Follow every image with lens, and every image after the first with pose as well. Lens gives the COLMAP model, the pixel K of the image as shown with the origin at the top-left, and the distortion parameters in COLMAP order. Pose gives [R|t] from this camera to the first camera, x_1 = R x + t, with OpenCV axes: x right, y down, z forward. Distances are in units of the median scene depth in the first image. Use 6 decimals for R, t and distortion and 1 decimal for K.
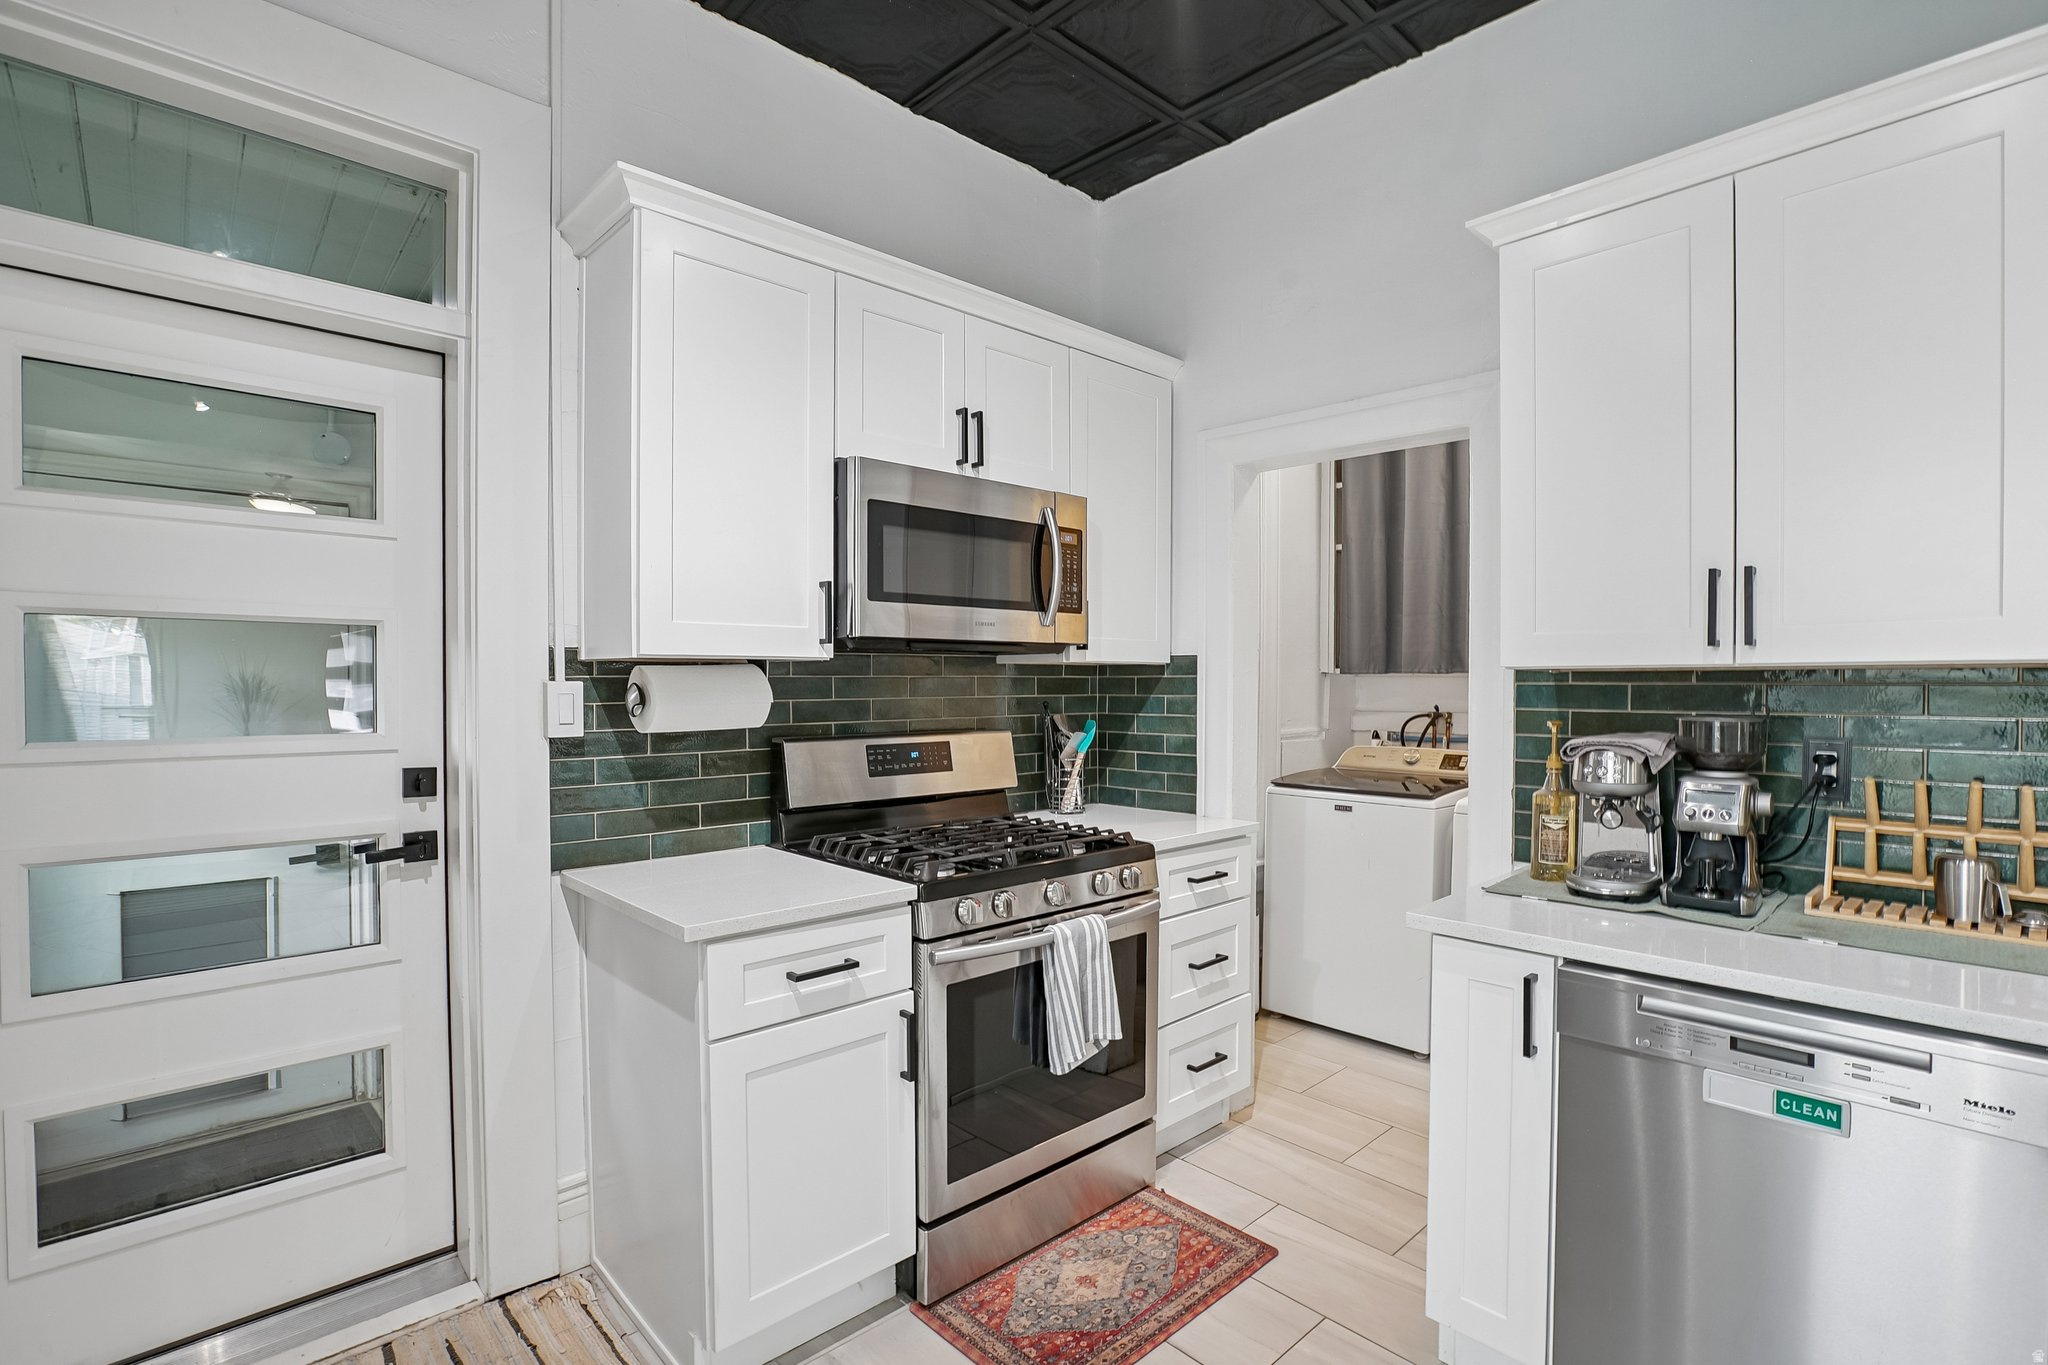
lens RADIAL K [[969.9, 0, 1030.6], [0, 969.9, 700.0], [0, 0, 1]] dist [-0.058964, 0.027118]
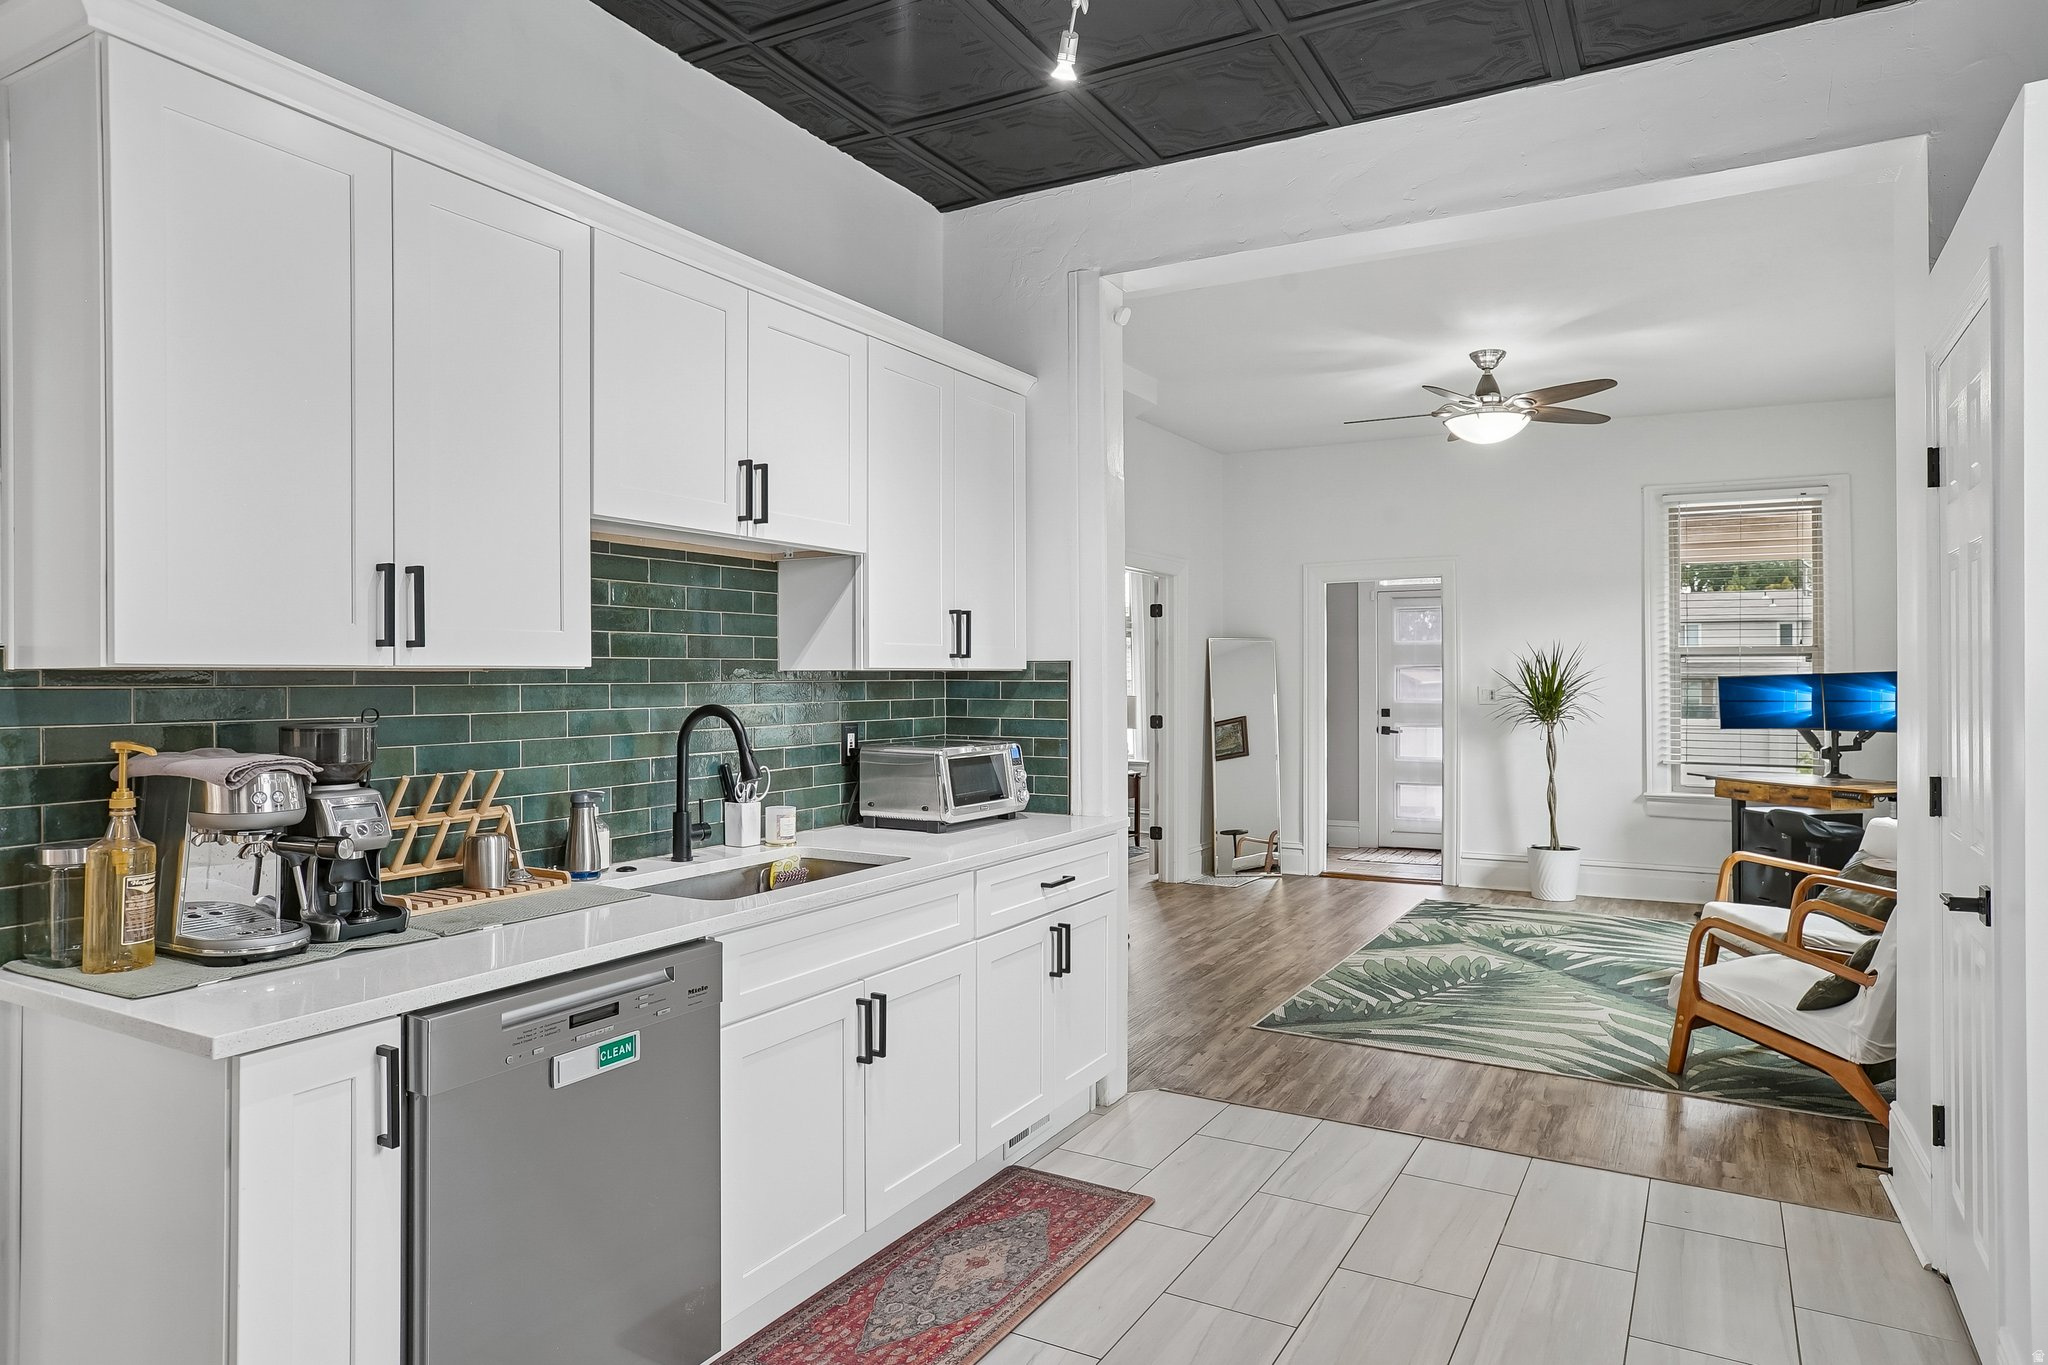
lens RADIAL K [[1218.8, 0, 1043.5], [0, 1218.8, 681.6], [0, 0, 1]] dist [-0.014389, 0.001784]
pose [[-0.310428, -0.000252, 0.950597, -0.452637], [0.019160, 0.999795, 0.006522, -0.013330], [-0.950404, 0.020238, -0.310359, 0.560879]]
